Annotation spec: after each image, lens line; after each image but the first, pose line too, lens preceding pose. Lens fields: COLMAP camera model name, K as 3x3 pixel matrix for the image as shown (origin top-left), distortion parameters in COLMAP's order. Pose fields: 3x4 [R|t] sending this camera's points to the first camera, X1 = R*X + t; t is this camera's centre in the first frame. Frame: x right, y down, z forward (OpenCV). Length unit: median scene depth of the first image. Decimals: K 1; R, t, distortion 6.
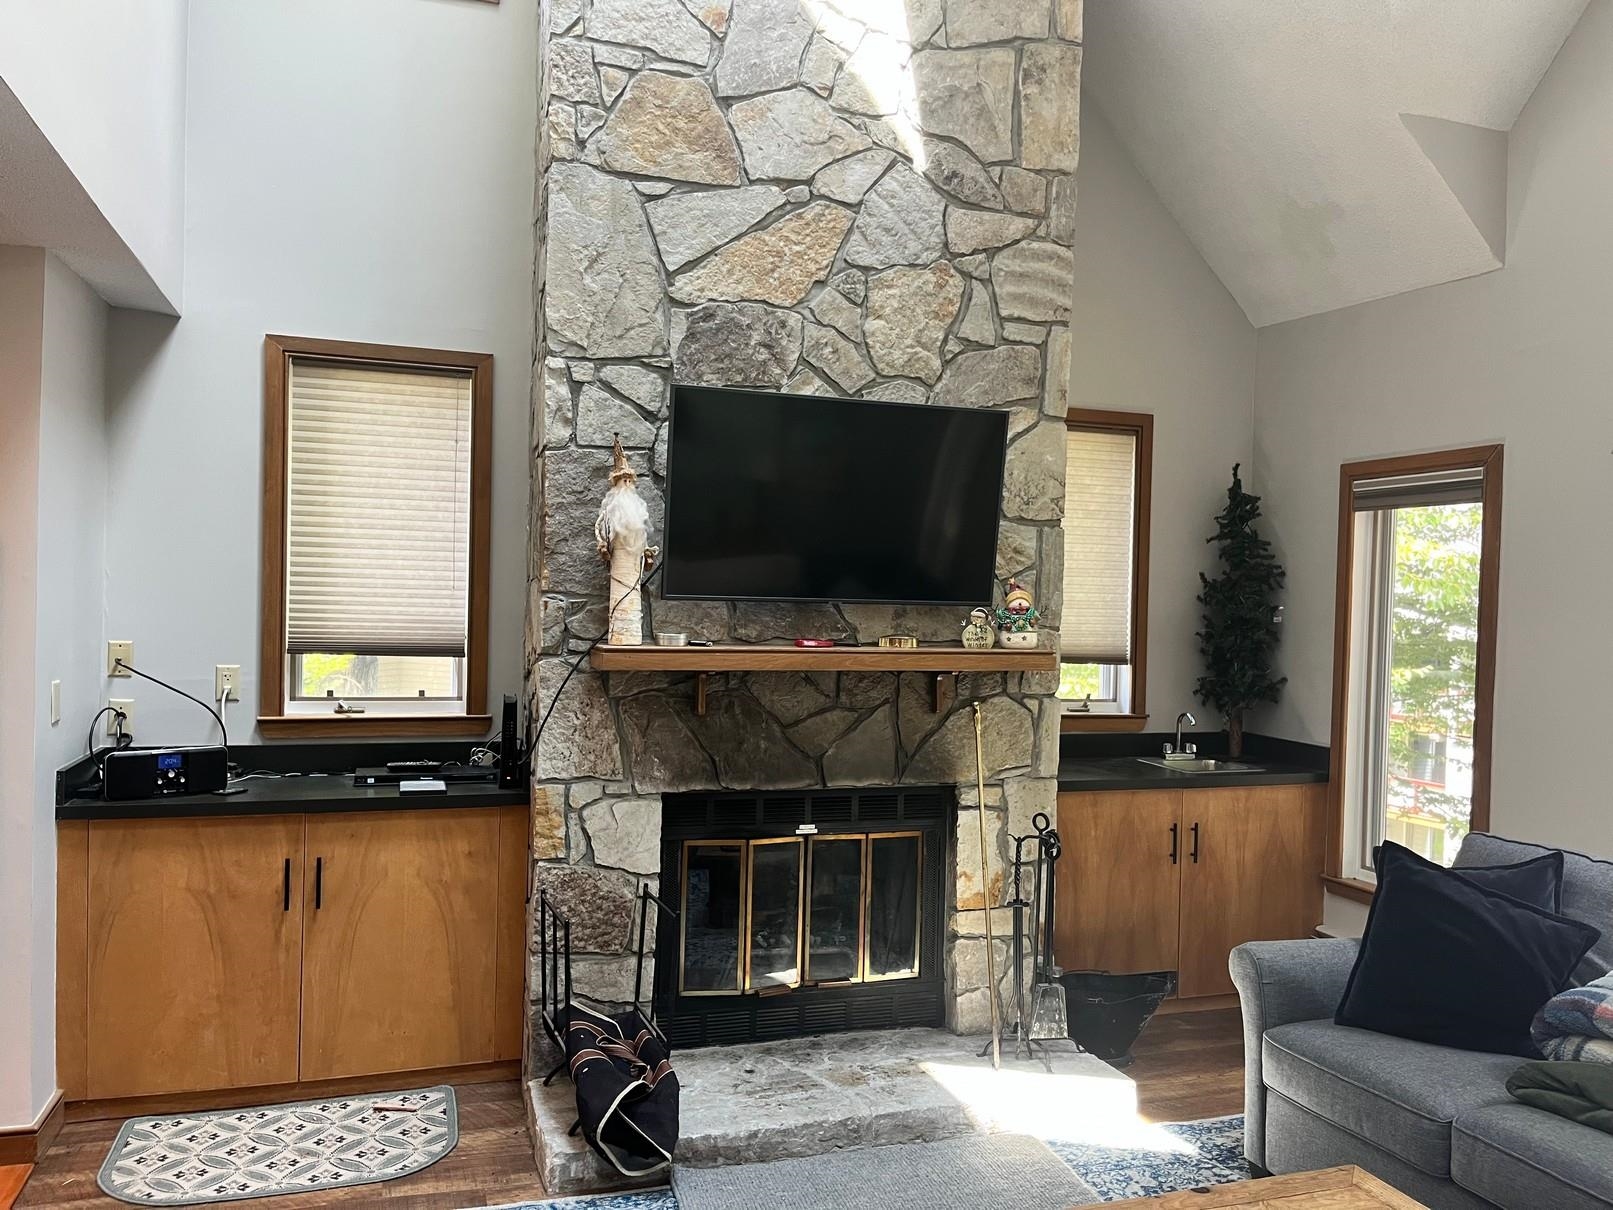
lens RADIAL K [[1216.5, 0, 804.9], [0, 1216.5, 603.0], [0, 0, 1]] dist [0.031623, -0.025953]
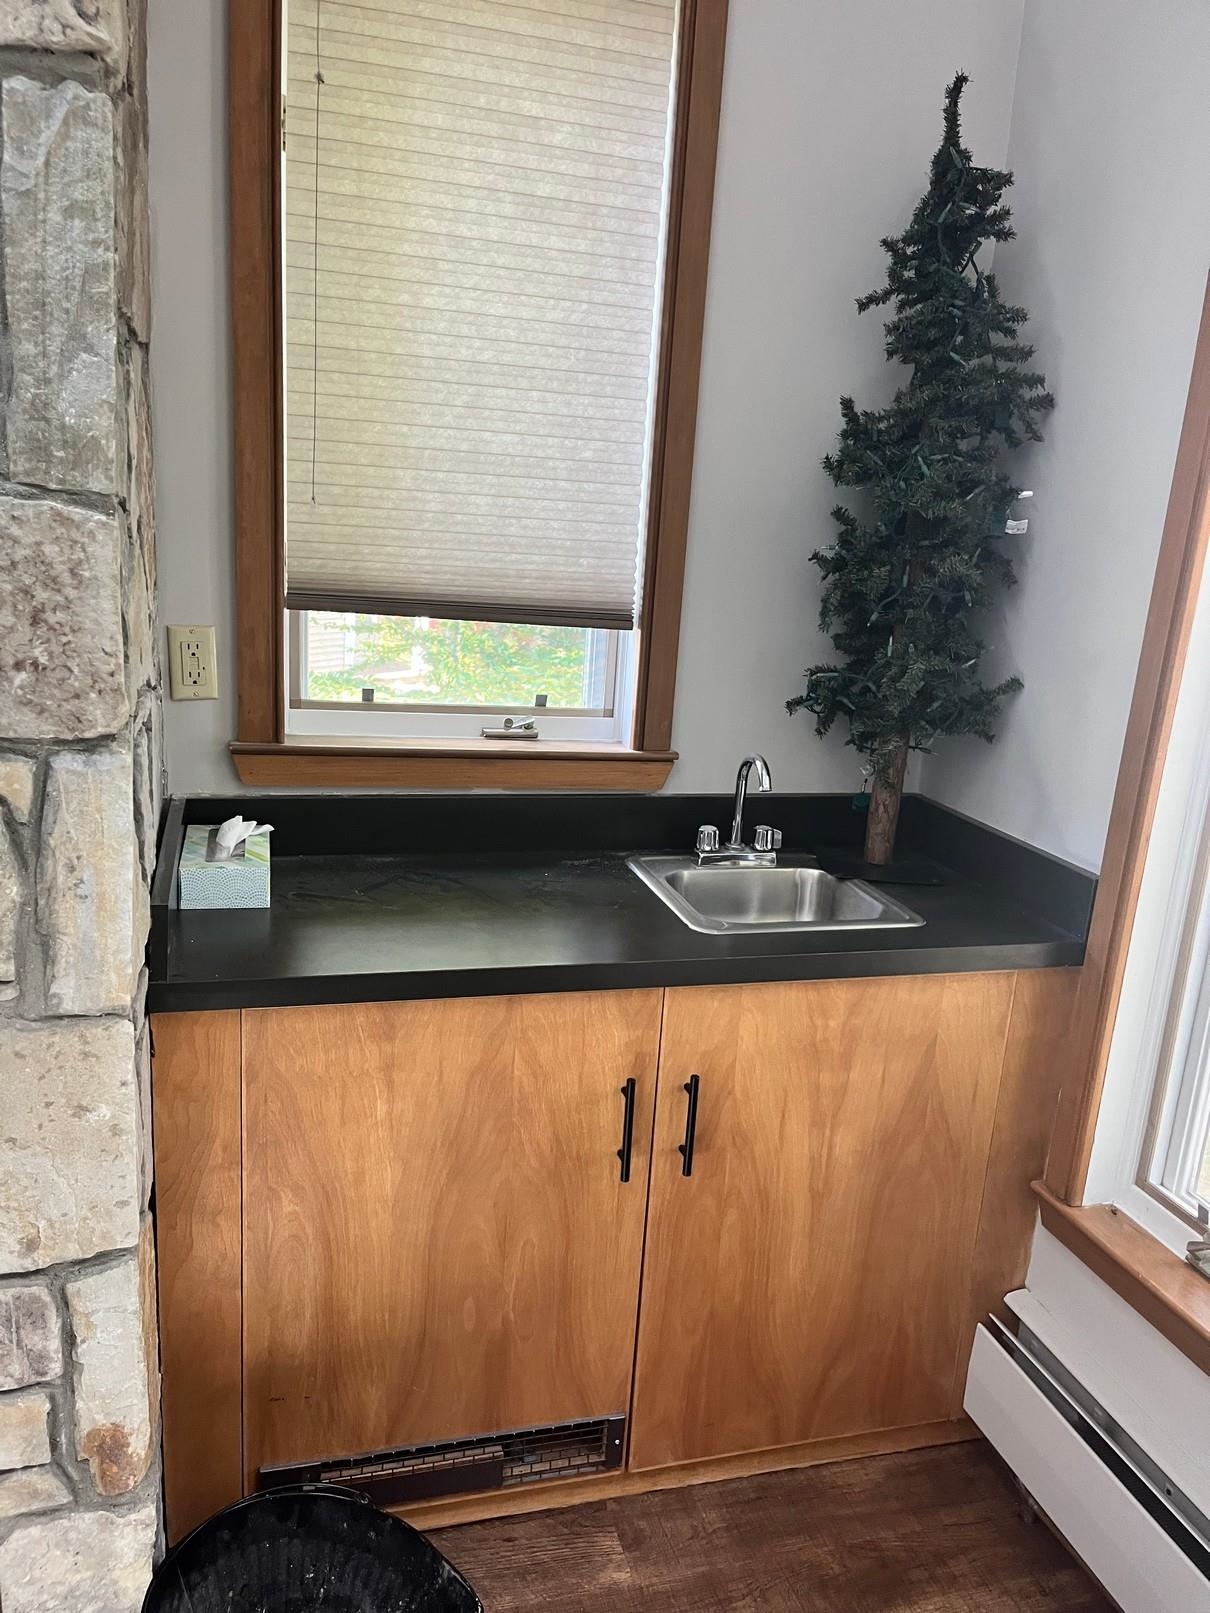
lens RADIAL K [[1216.5, 0, 600.1], [0, 1216.5, 813.9], [0, 0, 1]] dist [0.031623, -0.025953]
pose [[0.998234, 0.047874, -0.035175, 0.276732], [-0.038438, 0.971952, 0.232018, 0.017515], [0.045296, -0.230257, 0.972075, 0.606527]]
